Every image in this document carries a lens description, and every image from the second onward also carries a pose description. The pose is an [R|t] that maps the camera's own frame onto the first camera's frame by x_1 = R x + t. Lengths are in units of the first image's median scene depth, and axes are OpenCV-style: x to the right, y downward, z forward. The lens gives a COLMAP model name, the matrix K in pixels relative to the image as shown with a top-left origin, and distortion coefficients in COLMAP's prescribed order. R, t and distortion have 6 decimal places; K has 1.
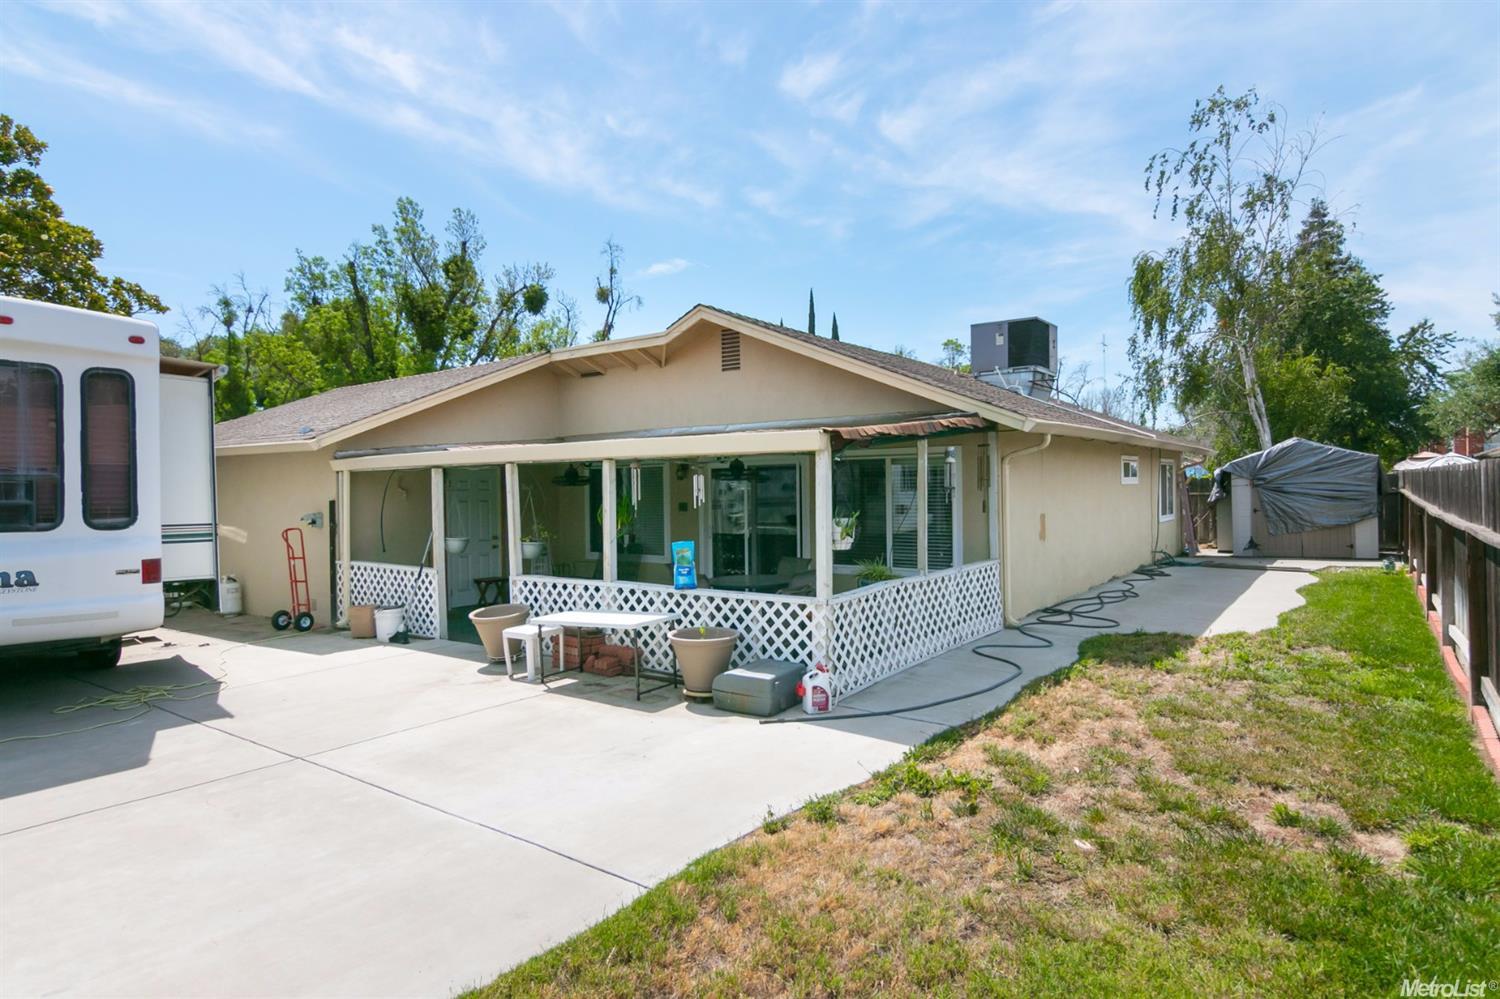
lens RADIAL K [[838.8, 0, 756.6], [0, 838.8, 500.6], [0, 0, 1]] dist [0.002542, -0.003195]
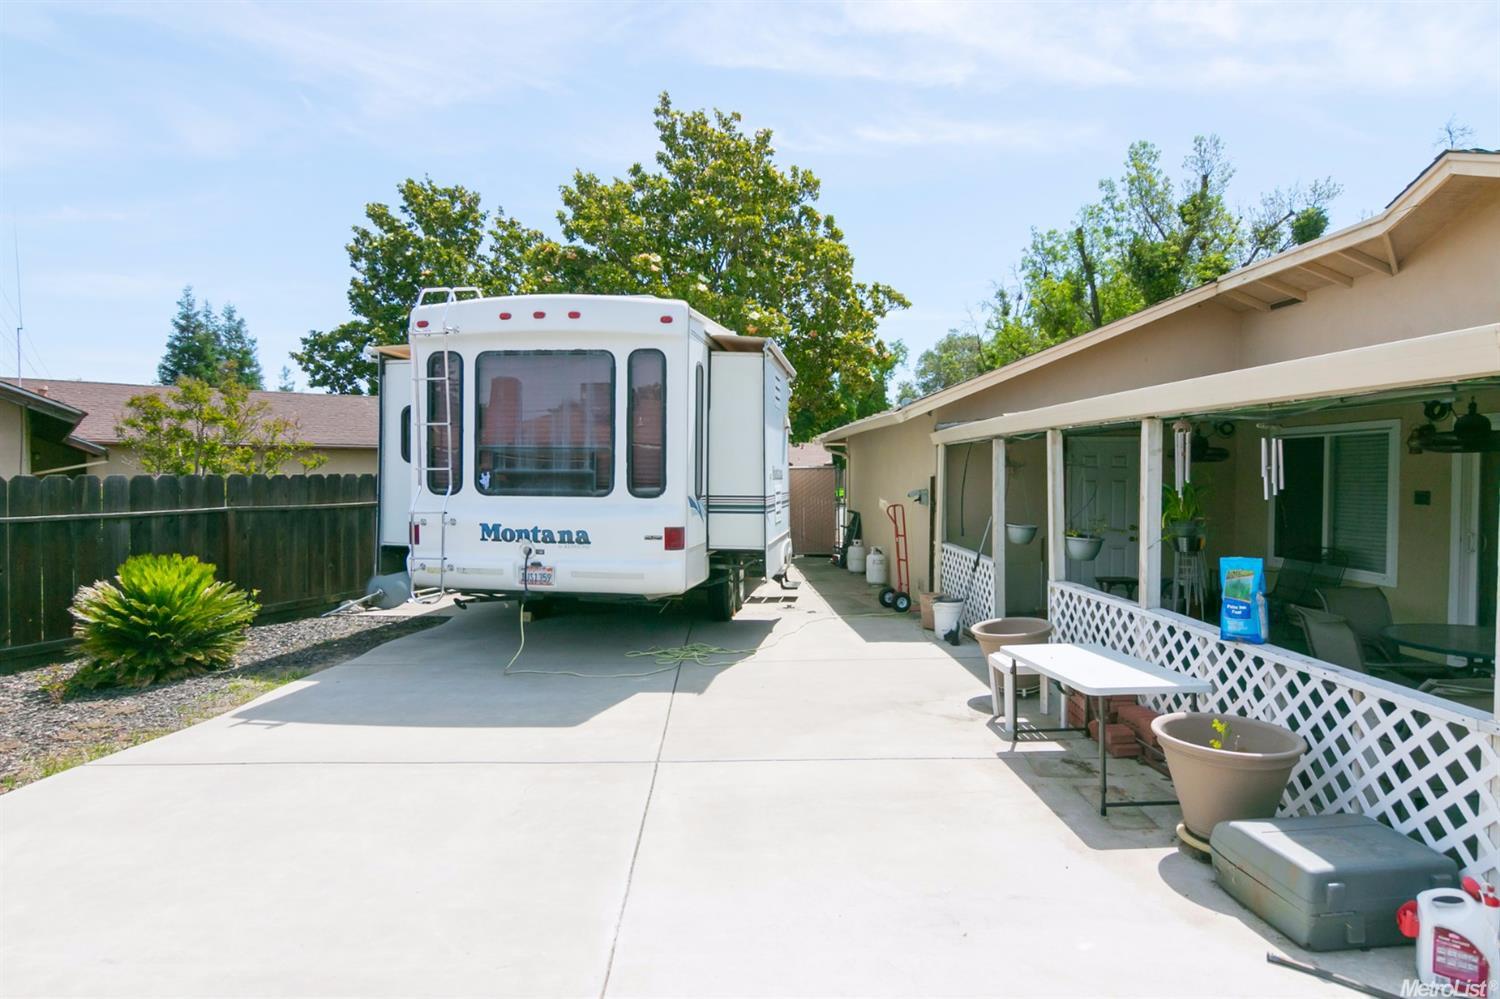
lens RADIAL K [[838.8, 0, 750.8], [0, 838.8, 497.4], [0, 0, 1]] dist [0.002542, -0.003195]
pose [[0.617252, 0.037063, -0.785892, 0.090757], [-0.020985, 0.999310, 0.030646, -0.001058], [0.786485, -0.002425, 0.617604, 0.235146]]
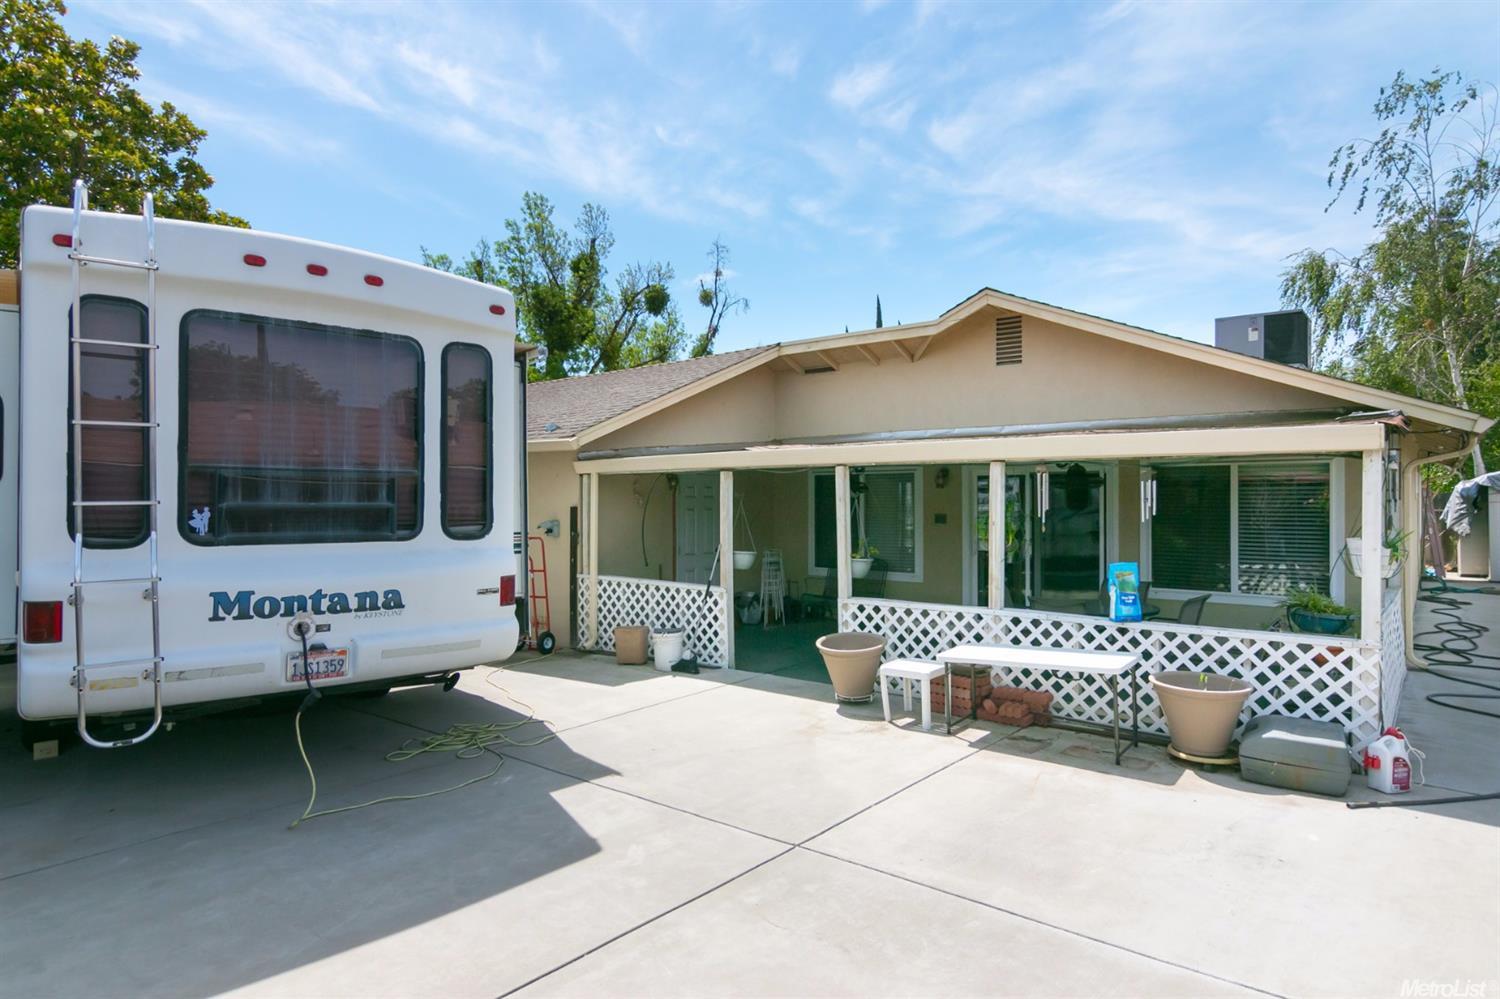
lens RADIAL K [[838.8, 0, 747.0], [0, 838.8, 498.6], [0, 0, 1]] dist [0.002542, -0.003195]
pose [[0.998796, 0.011209, -0.047760, -0.247643], [-0.011910, 0.999825, -0.014434, 0.001802], [0.047590, 0.014985, 0.998755, 0.104051]]
